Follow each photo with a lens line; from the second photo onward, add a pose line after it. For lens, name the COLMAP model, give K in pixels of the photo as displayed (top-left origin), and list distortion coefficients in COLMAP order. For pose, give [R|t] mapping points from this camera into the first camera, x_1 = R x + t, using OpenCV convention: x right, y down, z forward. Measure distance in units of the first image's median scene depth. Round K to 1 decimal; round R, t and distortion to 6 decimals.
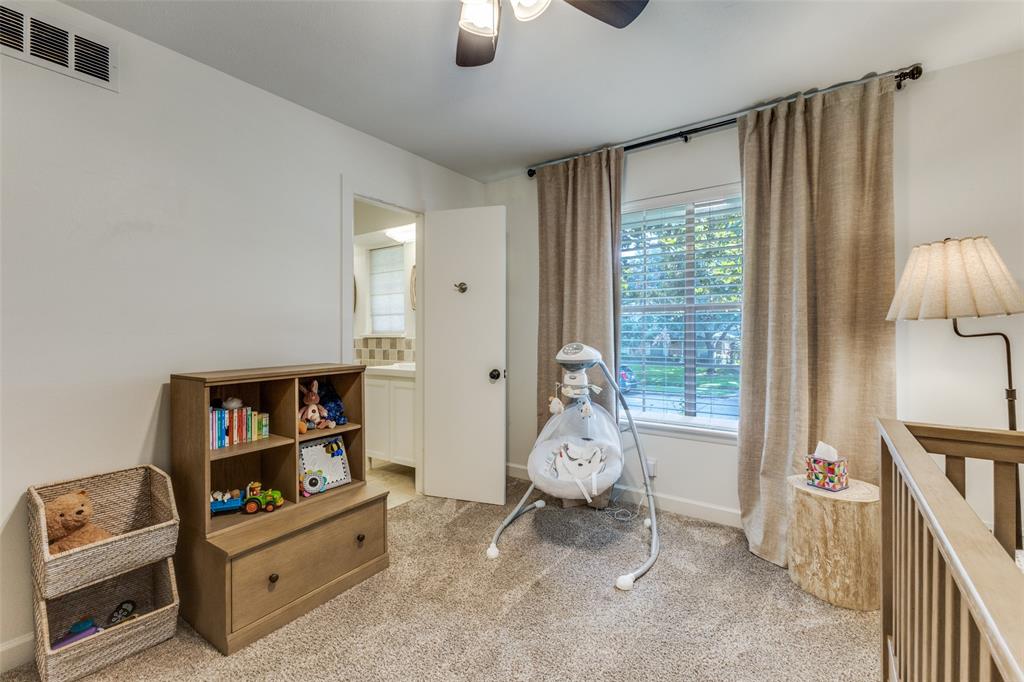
lens RADIAL K [[437.4, 0, 510.7], [0, 437.4, 339.4], [0, 0, 1]] dist [0.014937, -0.002337]
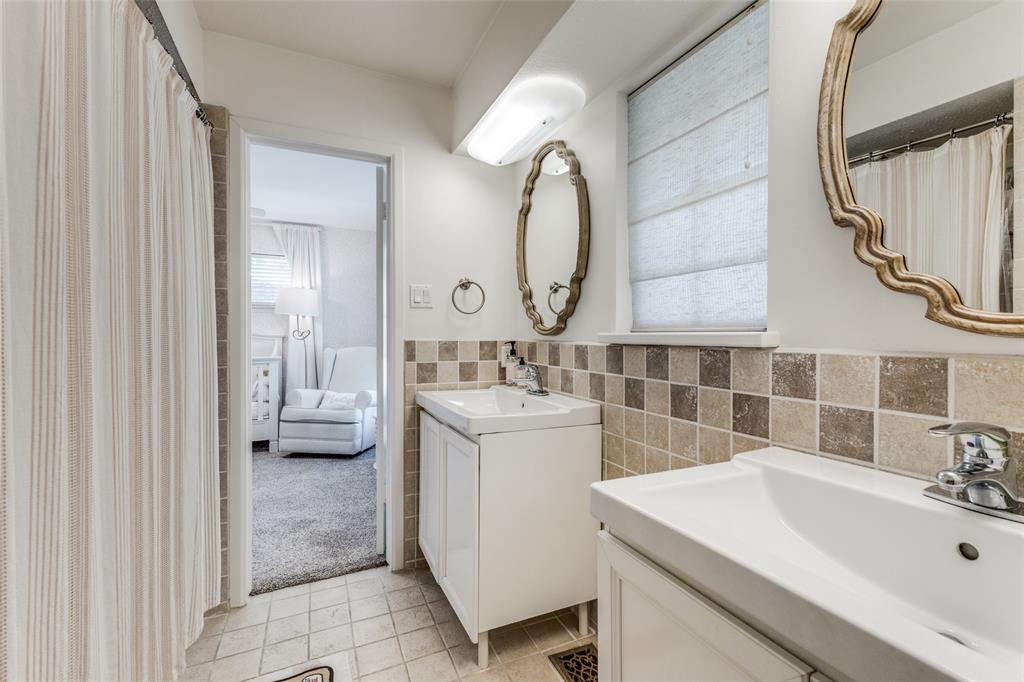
lens RADIAL K [[437.4, 0, 511.8], [0, 437.4, 336.7], [0, 0, 1]] dist [0.014937, -0.002337]
pose [[0.867142, 0.004413, -0.498042, -0.231333], [-0.006099, 0.999980, -0.001758, -0.008739], [0.498024, 0.004562, 0.867151, 0.662213]]
